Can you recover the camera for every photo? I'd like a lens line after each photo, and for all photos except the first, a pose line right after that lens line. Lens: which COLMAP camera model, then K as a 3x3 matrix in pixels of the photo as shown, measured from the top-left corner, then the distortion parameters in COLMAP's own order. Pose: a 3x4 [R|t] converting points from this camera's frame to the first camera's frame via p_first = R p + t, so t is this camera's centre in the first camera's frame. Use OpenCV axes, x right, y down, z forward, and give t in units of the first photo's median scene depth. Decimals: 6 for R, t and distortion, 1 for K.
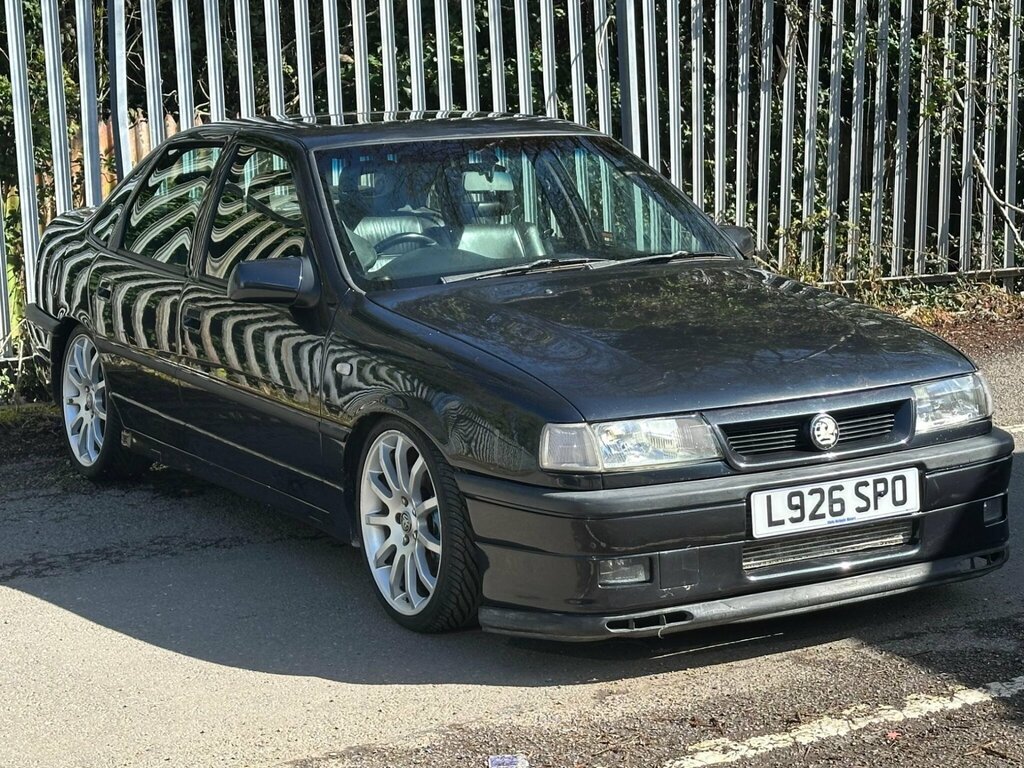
lens RADIAL K [[2029.2, 0, 527.8], [0, 2029.2, 394.1], [0, 0, 1]] dist [0.163748, 0.075657]
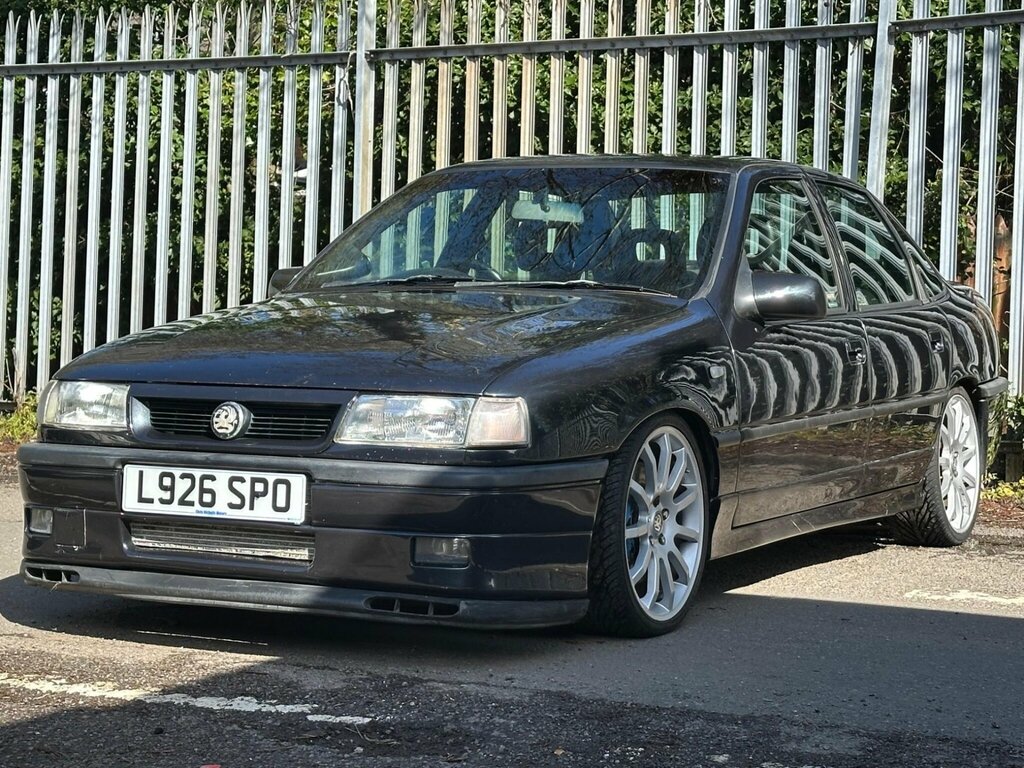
lens RADIAL K [[2159.5, 0, 518.3], [0, 2159.5, 381.8], [0, 0, 1]] dist [0.115922, 0.428688]
pose [[0.529710, 0.067585, -0.845482, 1.057761], [-0.162296, 0.986478, -0.022826, 0.001673], [0.832507, 0.149309, 0.533516, 0.562277]]
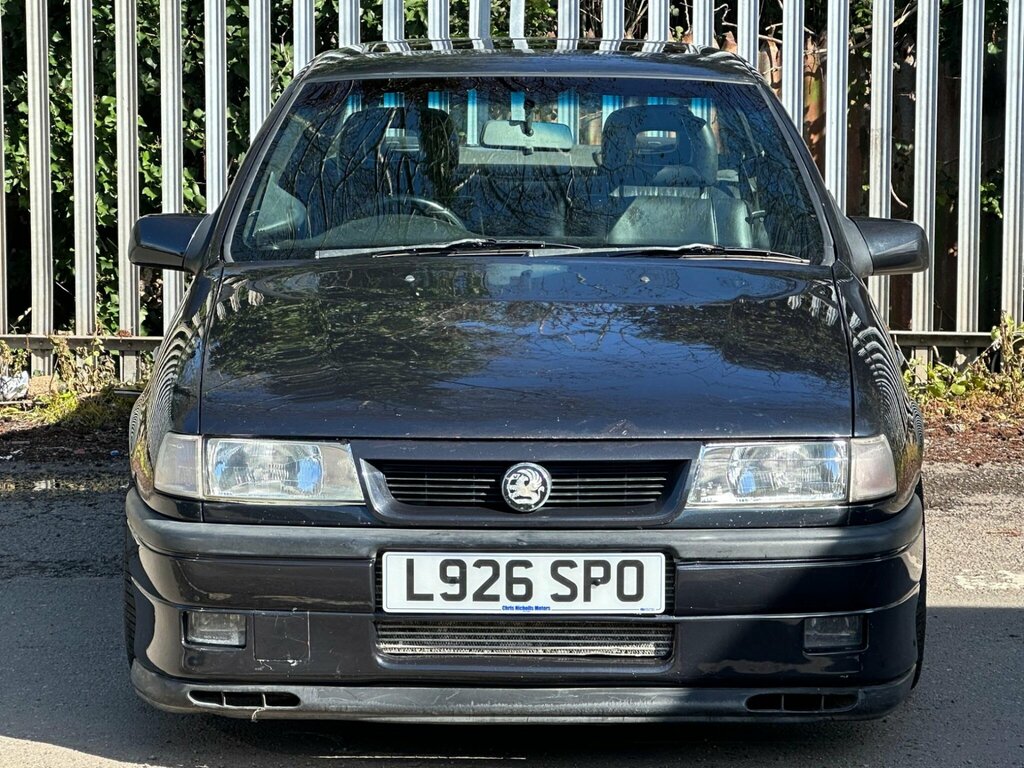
lens RADIAL K [[3233.5, 0, 512.0], [0, 3233.5, 384.0], [0, 0, 1]] dist [-0.385615, 11.166333]
pose [[0.857962, 0.094308, -0.504983, 0.720297], [-0.106540, 0.994297, 0.004679, -0.023384], [0.502544, 0.049786, 0.863117, -0.017426]]
